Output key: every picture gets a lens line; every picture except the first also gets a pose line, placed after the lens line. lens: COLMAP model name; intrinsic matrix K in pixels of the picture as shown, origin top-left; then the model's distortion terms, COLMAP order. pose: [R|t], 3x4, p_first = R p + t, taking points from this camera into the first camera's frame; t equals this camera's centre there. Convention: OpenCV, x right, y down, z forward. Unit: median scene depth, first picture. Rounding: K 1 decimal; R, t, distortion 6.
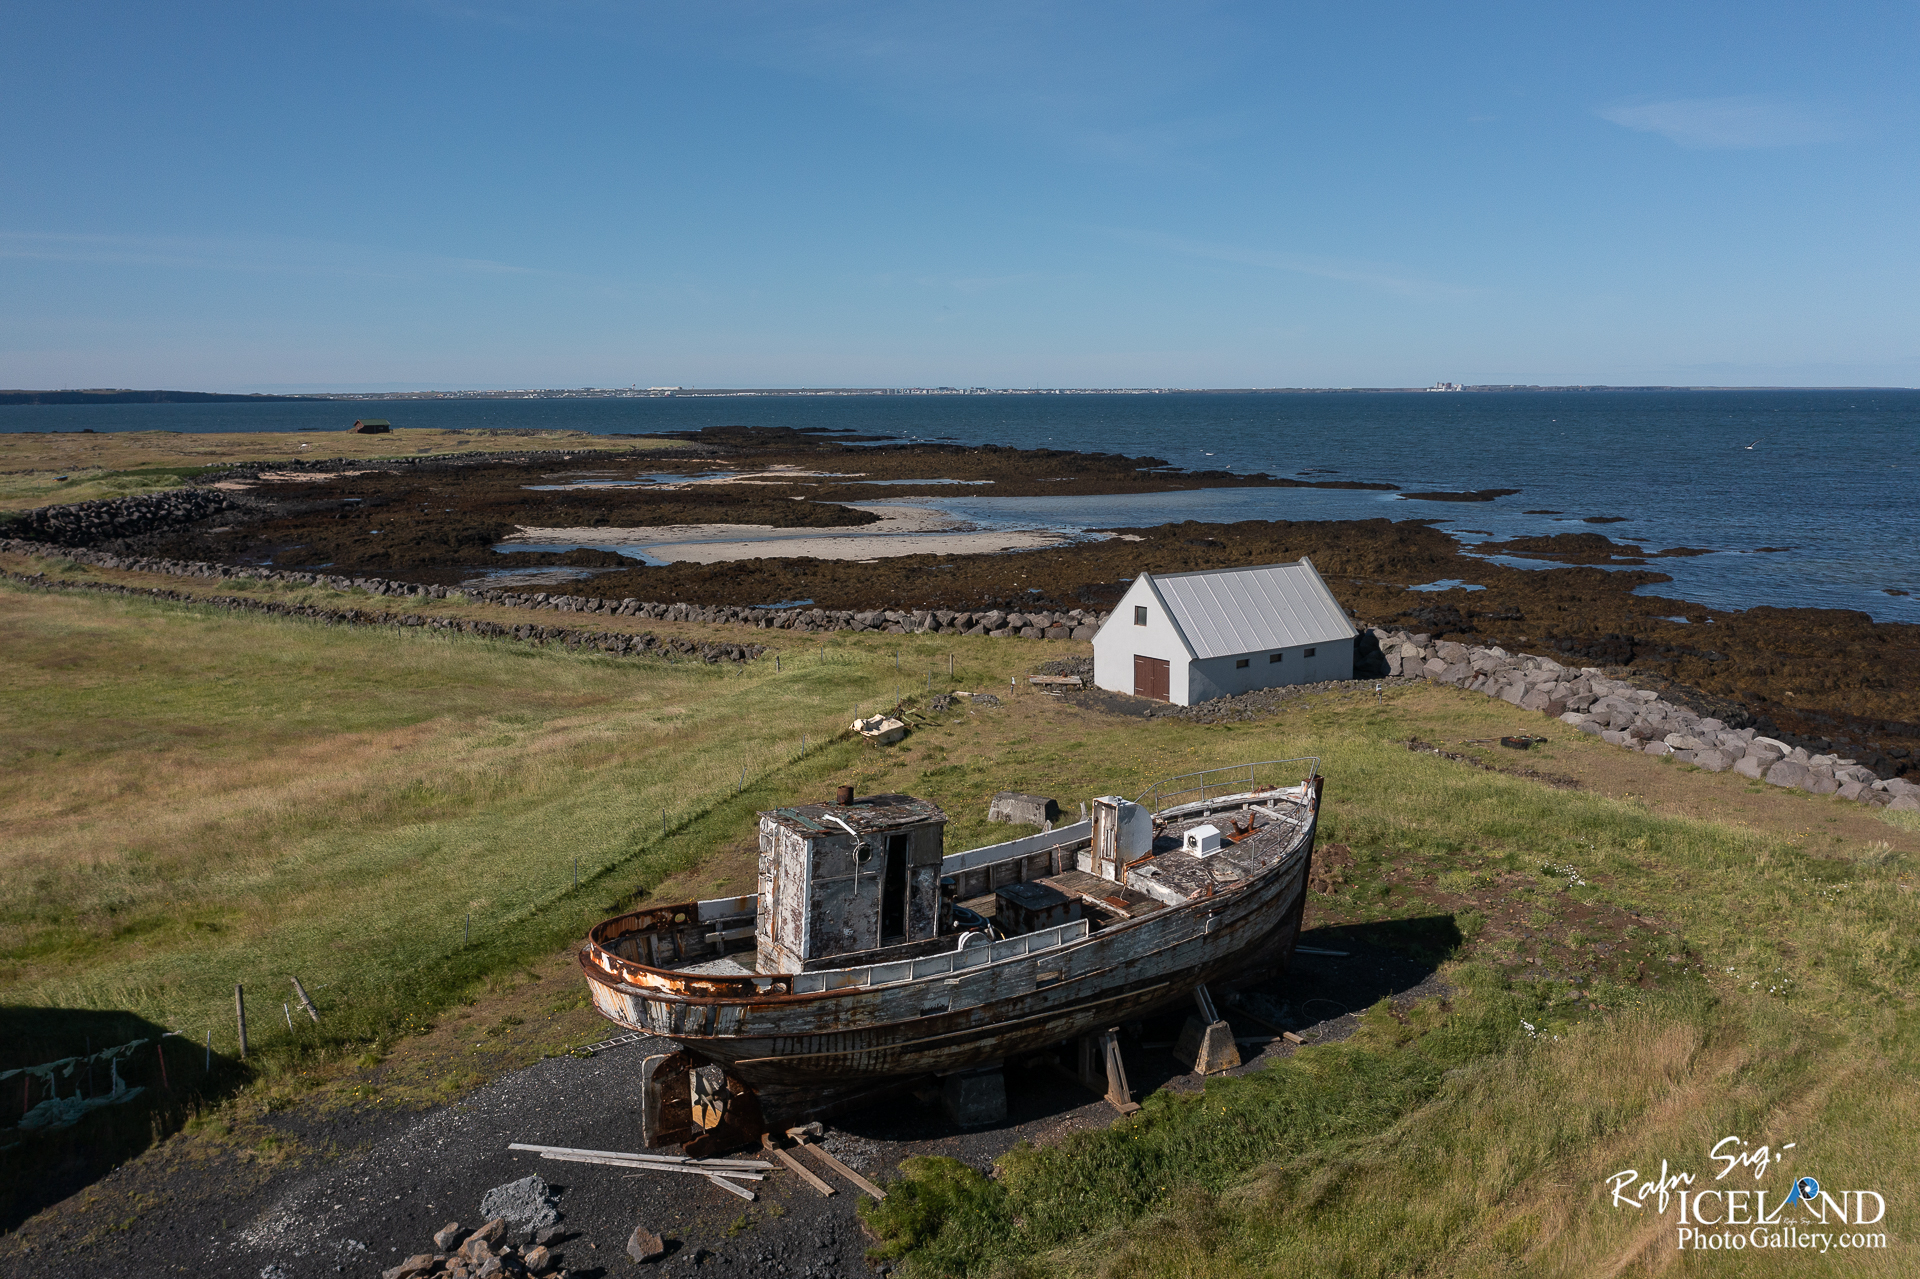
lens RADIAL K [[1531.1, 0, 955.8], [0, 1531.1, 638.9], [0, 0, 1]] dist [-0.004989, 0.004864]
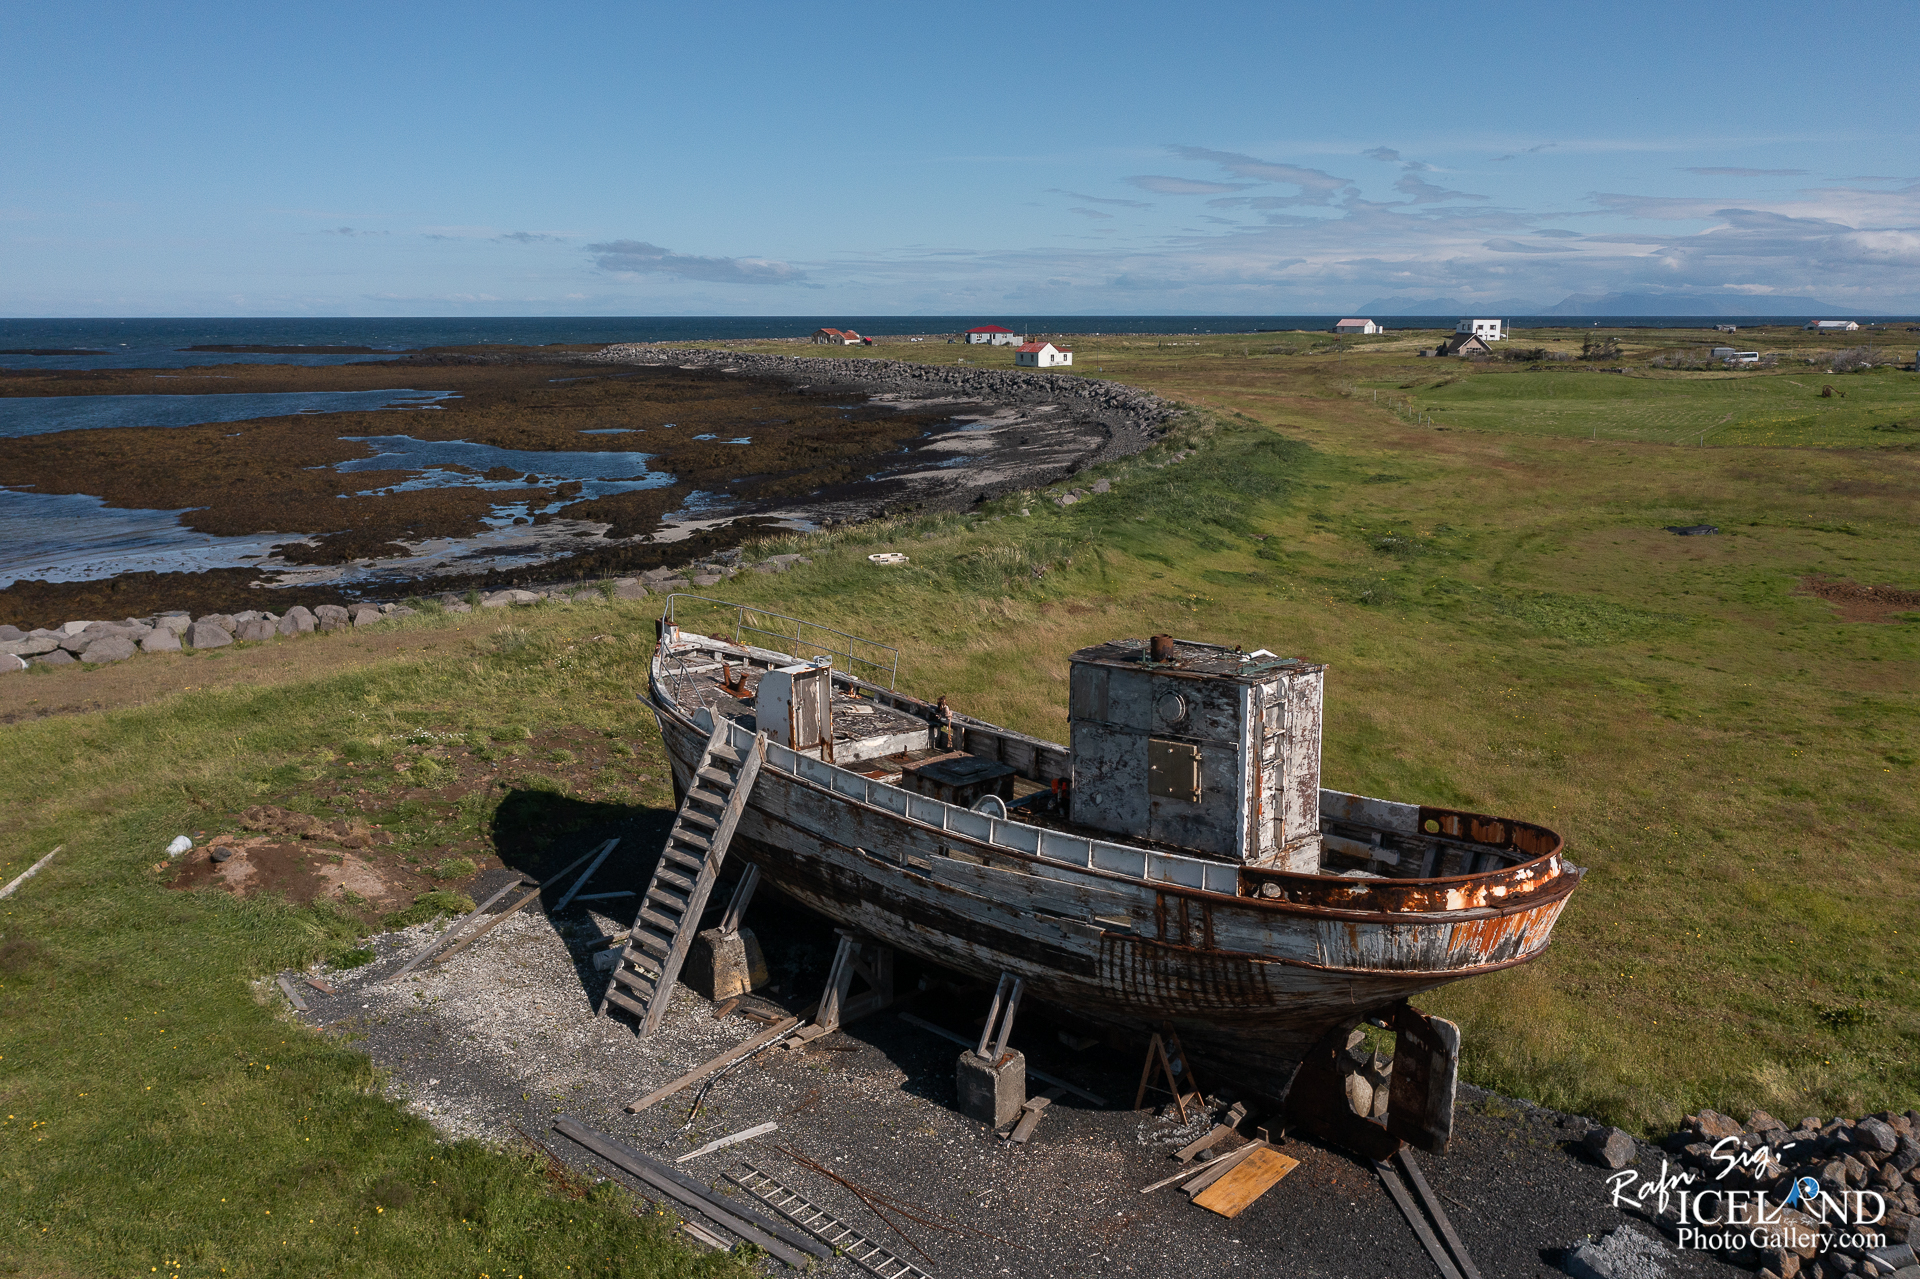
lens RADIAL K [[1531.1, 0, 949.0], [0, 1531.1, 635.9], [0, 0, 1]] dist [-0.004989, 0.004864]
pose [[-0.146966, -0.196735, 0.969379, -0.591813], [0.162298, 0.961943, 0.219831, -0.059105], [-0.975736, 0.189636, -0.109443, 0.937881]]
